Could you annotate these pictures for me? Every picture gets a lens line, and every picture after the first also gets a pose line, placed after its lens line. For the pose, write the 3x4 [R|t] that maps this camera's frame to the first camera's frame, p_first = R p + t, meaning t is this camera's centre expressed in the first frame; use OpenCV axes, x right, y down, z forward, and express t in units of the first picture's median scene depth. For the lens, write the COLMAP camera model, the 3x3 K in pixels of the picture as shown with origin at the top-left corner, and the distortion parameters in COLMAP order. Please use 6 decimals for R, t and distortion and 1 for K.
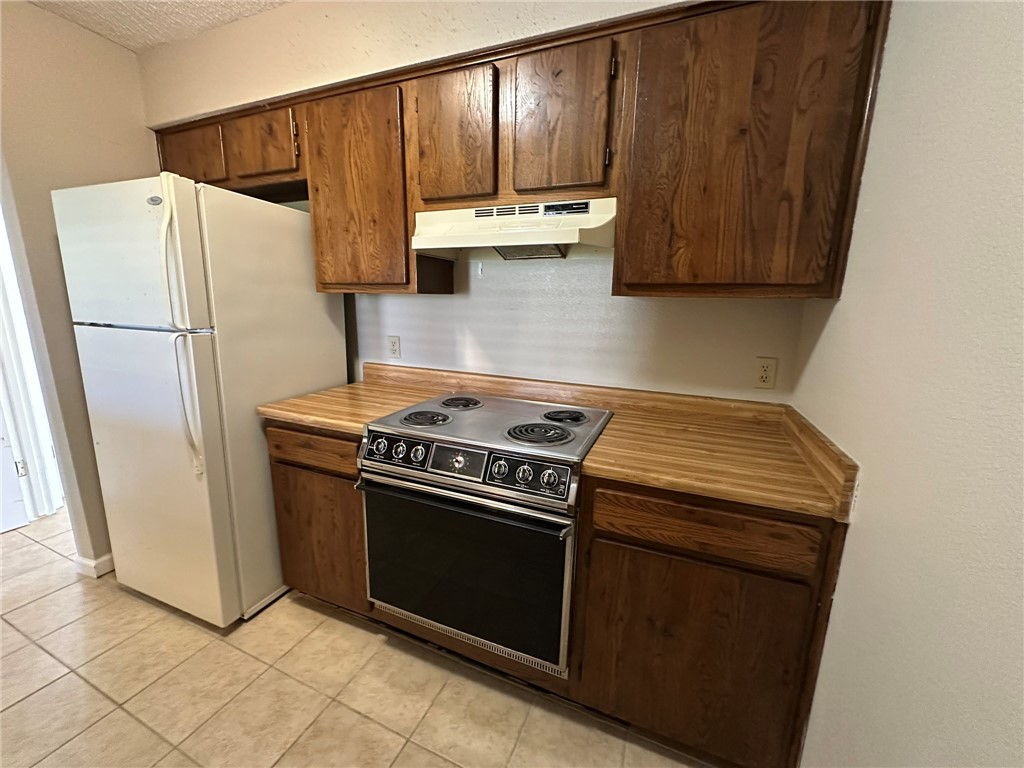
lens RADIAL K [[406.7, 0, 516.2], [0, 406.7, 383.9], [0, 0, 1]] dist [-0.003406, 0.000461]
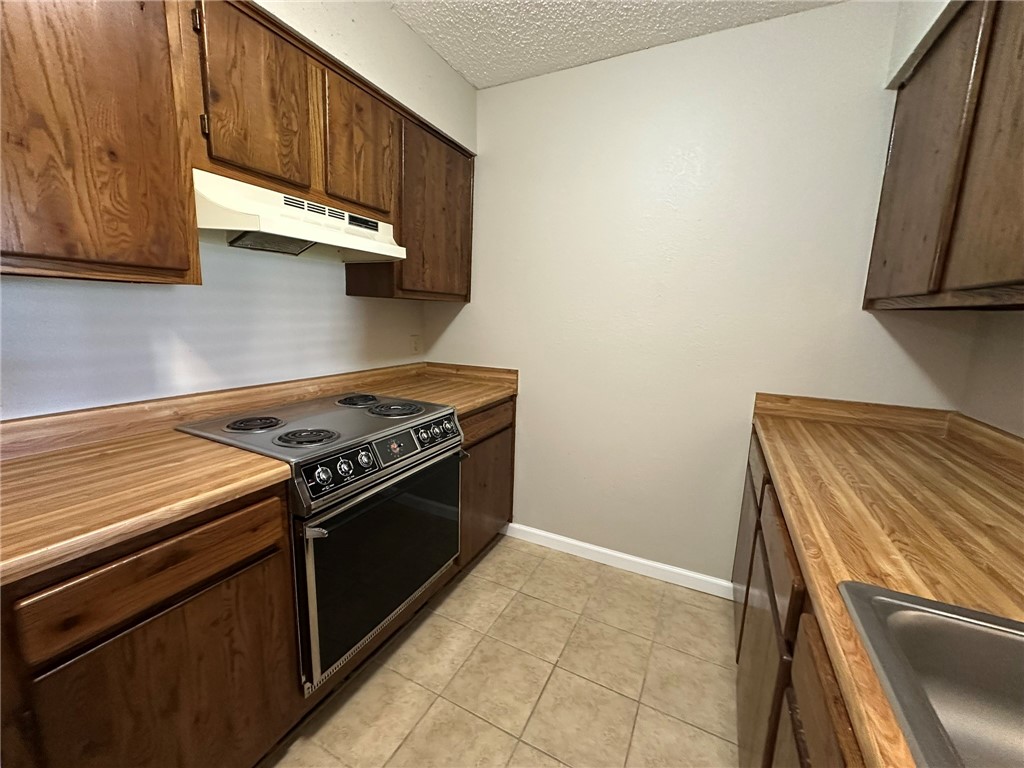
lens RADIAL K [[406.7, 0, 514.5], [0, 406.7, 383.1], [0, 0, 1]] dist [-0.003406, 0.000461]
pose [[0.066385, -0.190253, 0.979488, -0.958012], [0.166058, 0.970070, 0.177169, -0.098136], [-0.983879, 0.150890, 0.095991, 0.451101]]
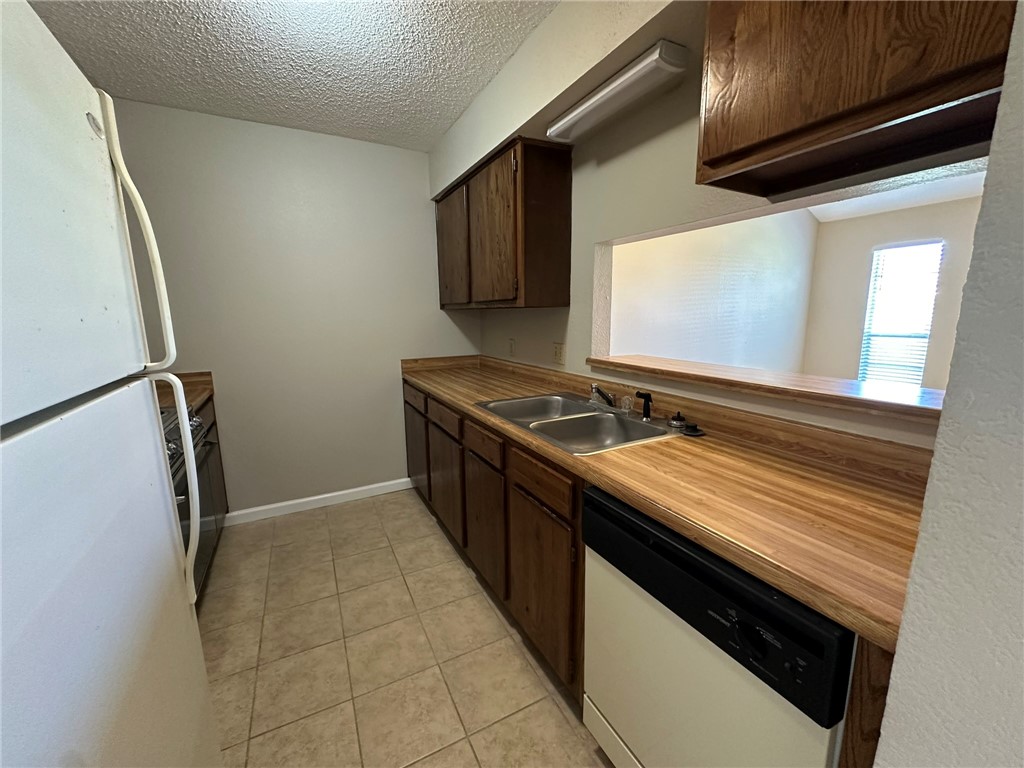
lens RADIAL K [[406.7, 0, 512.1], [0, 406.7, 387.1], [0, 0, 1]] dist [-0.003406, 0.000461]
pose [[-0.774775, -0.124172, 0.619924, -1.422903], [0.116332, 0.935784, 0.332830, -0.217480], [-0.621443, 0.329985, -0.710576, 0.983442]]
